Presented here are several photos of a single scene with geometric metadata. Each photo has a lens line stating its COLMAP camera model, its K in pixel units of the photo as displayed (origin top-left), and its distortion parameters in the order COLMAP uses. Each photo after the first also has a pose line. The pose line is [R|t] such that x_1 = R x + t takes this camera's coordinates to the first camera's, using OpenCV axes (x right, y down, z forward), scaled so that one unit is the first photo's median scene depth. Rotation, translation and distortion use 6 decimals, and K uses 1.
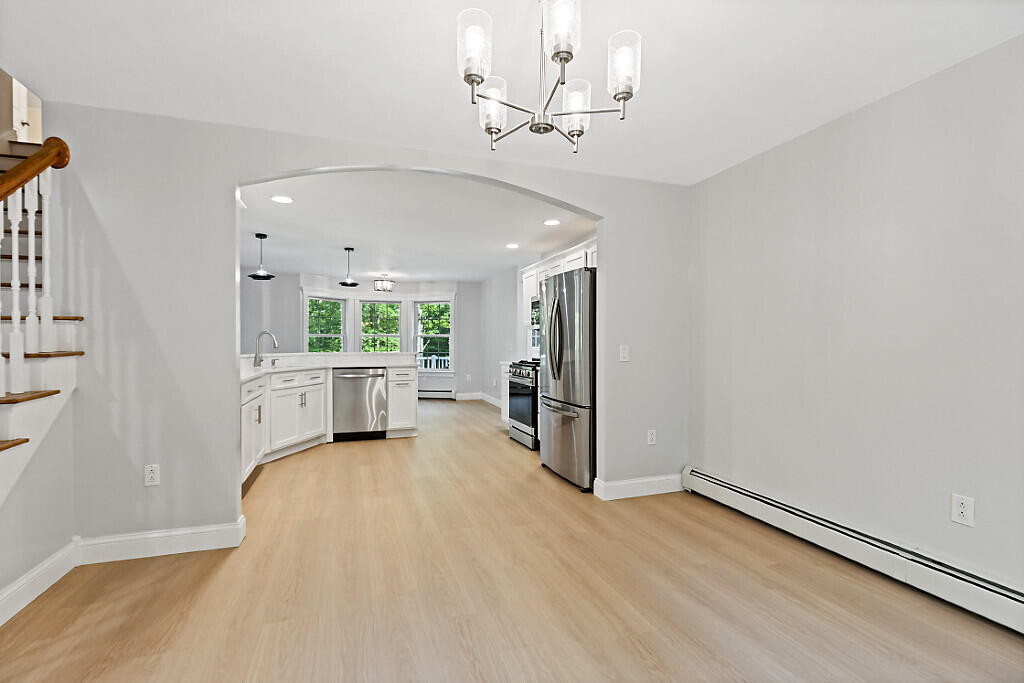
lens RADIAL K [[462.2, 0, 513.6], [0, 462.2, 337.5], [0, 0, 1]] dist [-0.000262, -0.000384]
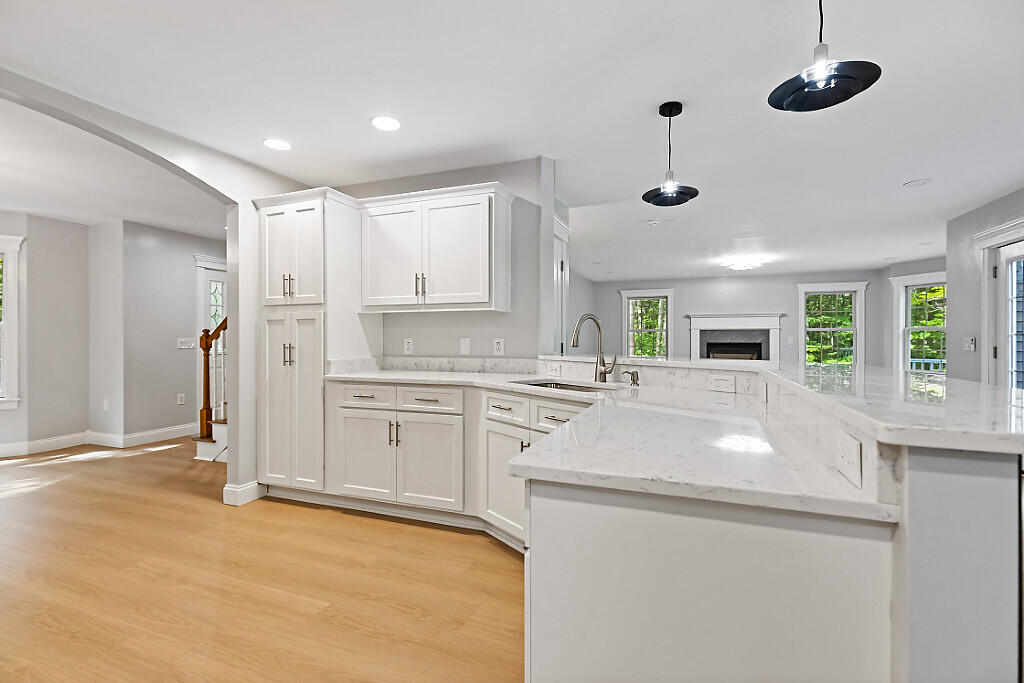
lens RADIAL K [[462.2, 0, 513.6], [0, 462.2, 337.5], [0, 0, 1]] dist [-0.000262, -0.000384]
pose [[-0.651106, 0.004246, -0.758975, -0.109651], [0.011417, 0.999926, -0.004200, 0.017063], [0.758901, -0.011400, -0.651106, 1.564331]]
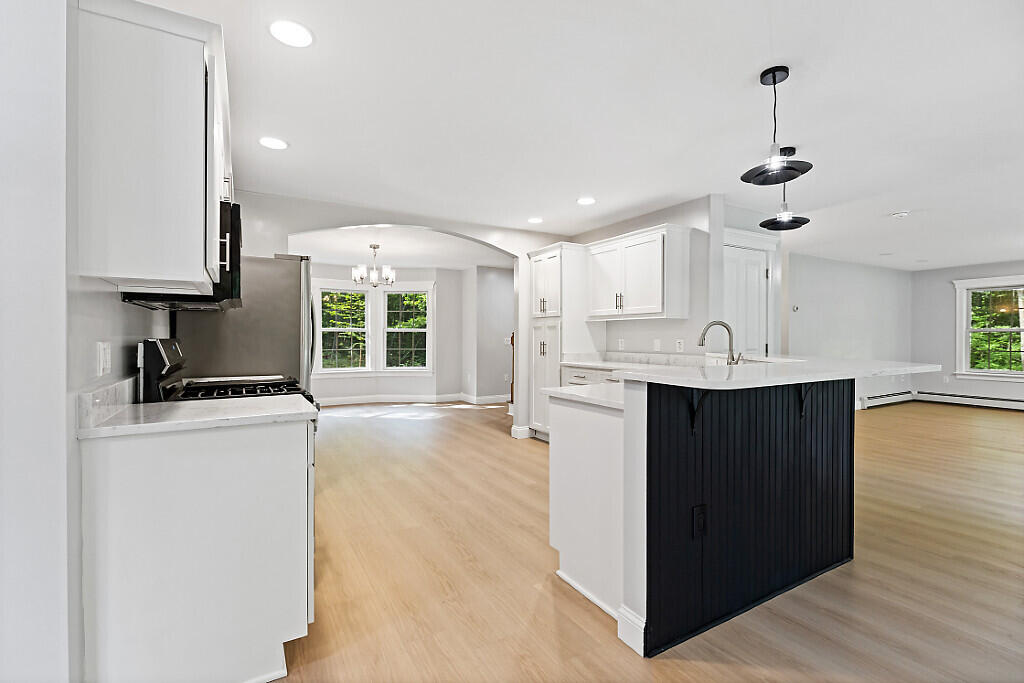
lens RADIAL K [[462.2, 0, 513.6], [0, 462.2, 337.5], [0, 0, 1]] dist [-0.000262, -0.000384]
pose [[-0.981710, 0.001516, -0.190374, -0.139544], [0.003337, 0.999952, -0.009245, 0.019680], [0.190351, -0.009711, -0.981668, 1.983616]]
